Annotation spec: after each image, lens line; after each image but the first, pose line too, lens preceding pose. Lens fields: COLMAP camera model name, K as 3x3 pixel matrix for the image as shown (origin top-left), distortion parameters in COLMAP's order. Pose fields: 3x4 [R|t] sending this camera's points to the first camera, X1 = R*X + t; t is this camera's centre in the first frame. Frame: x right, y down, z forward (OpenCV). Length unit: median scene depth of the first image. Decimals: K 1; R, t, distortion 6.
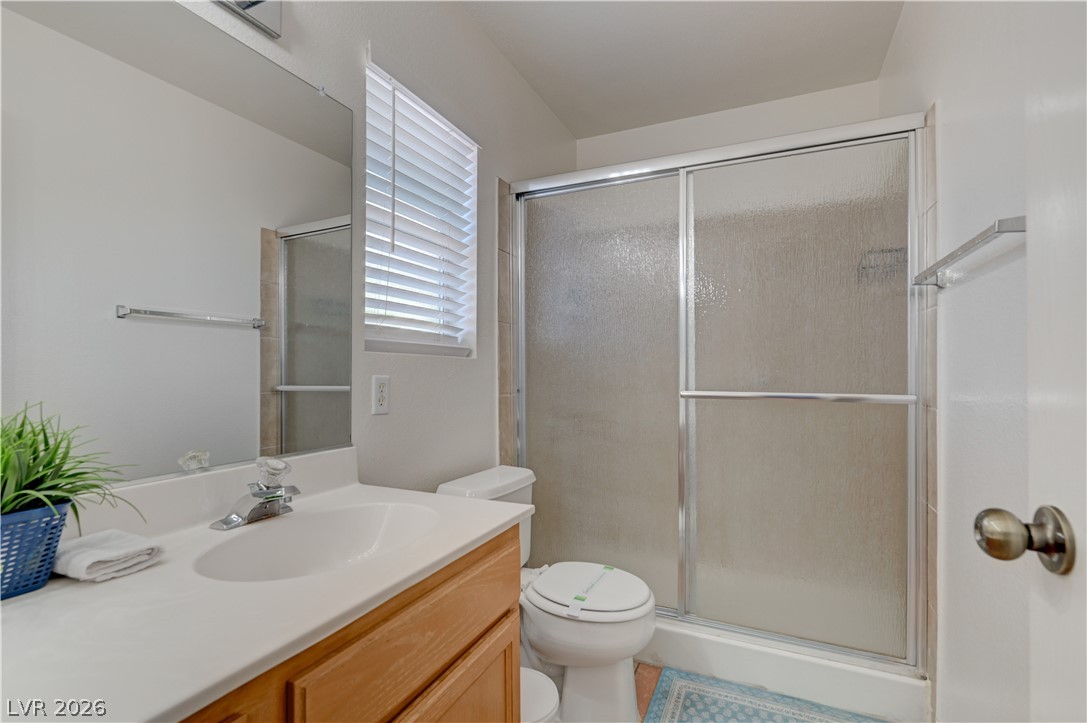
lens RADIAL K [[498.4, 0, 541.3], [0, 498.4, 367.8], [0, 0, 1]] dist [-0.000251, 0.000002]
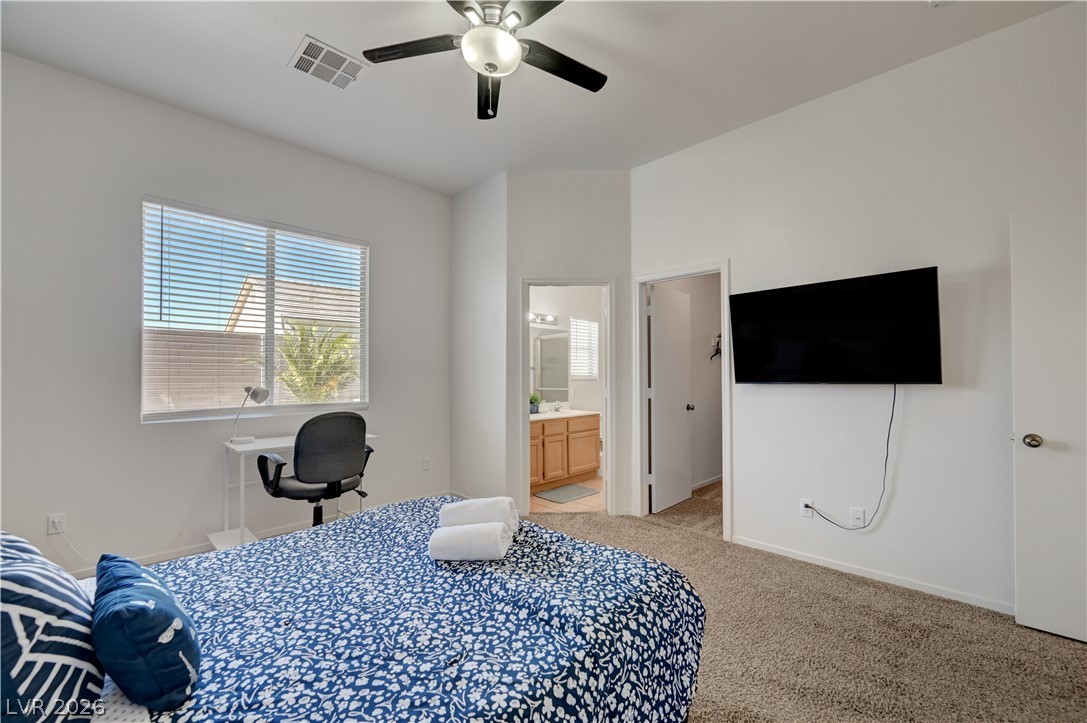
lens RADIAL K [[438.7, 0, 547.1], [0, 438.7, 370.0], [0, 0, 1]] dist [-0.002725, -0.000125]
pose [[0.943135, -0.004527, -0.332379, 0.531766], [0.005086, 0.999987, 0.000813, -0.096612], [0.332371, -0.002458, 0.943146, -1.961965]]
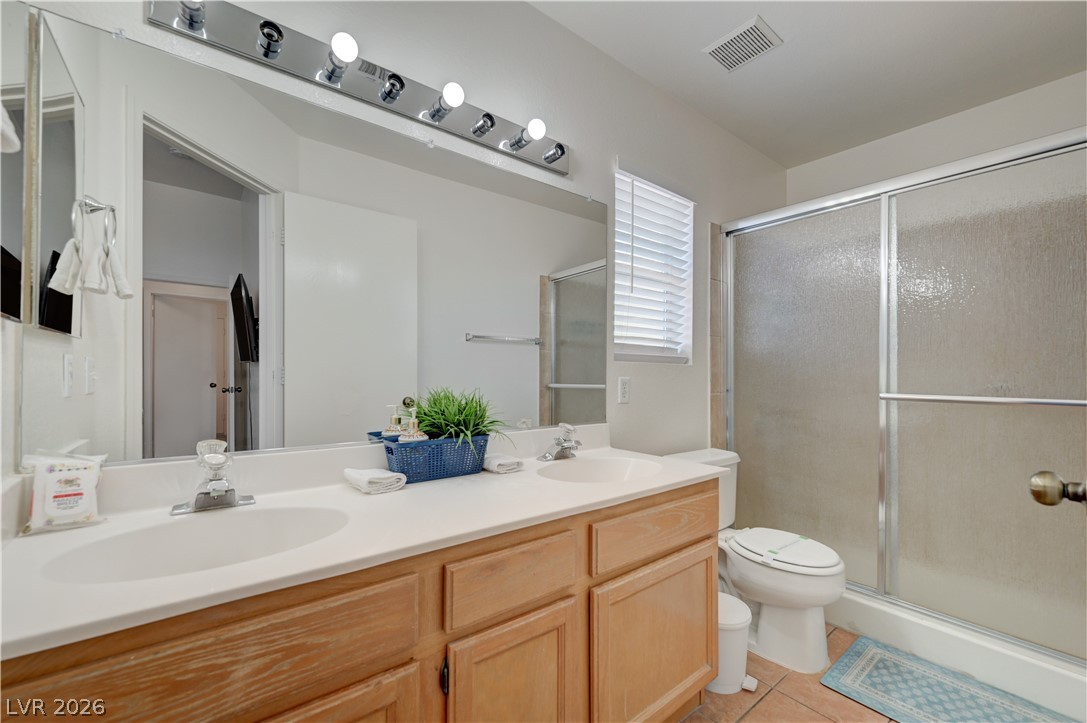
lens RADIAL K [[452.6, 0, 546.9], [0, 452.6, 373.5], [0, 0, 1]] dist [-0.011531, 0.000148]
pose [[0.899276, 0.005116, -0.437352, 0.047280], [-0.002449, 0.999975, 0.006663, -0.003346], [0.437375, -0.004921, 0.899266, -0.240459]]
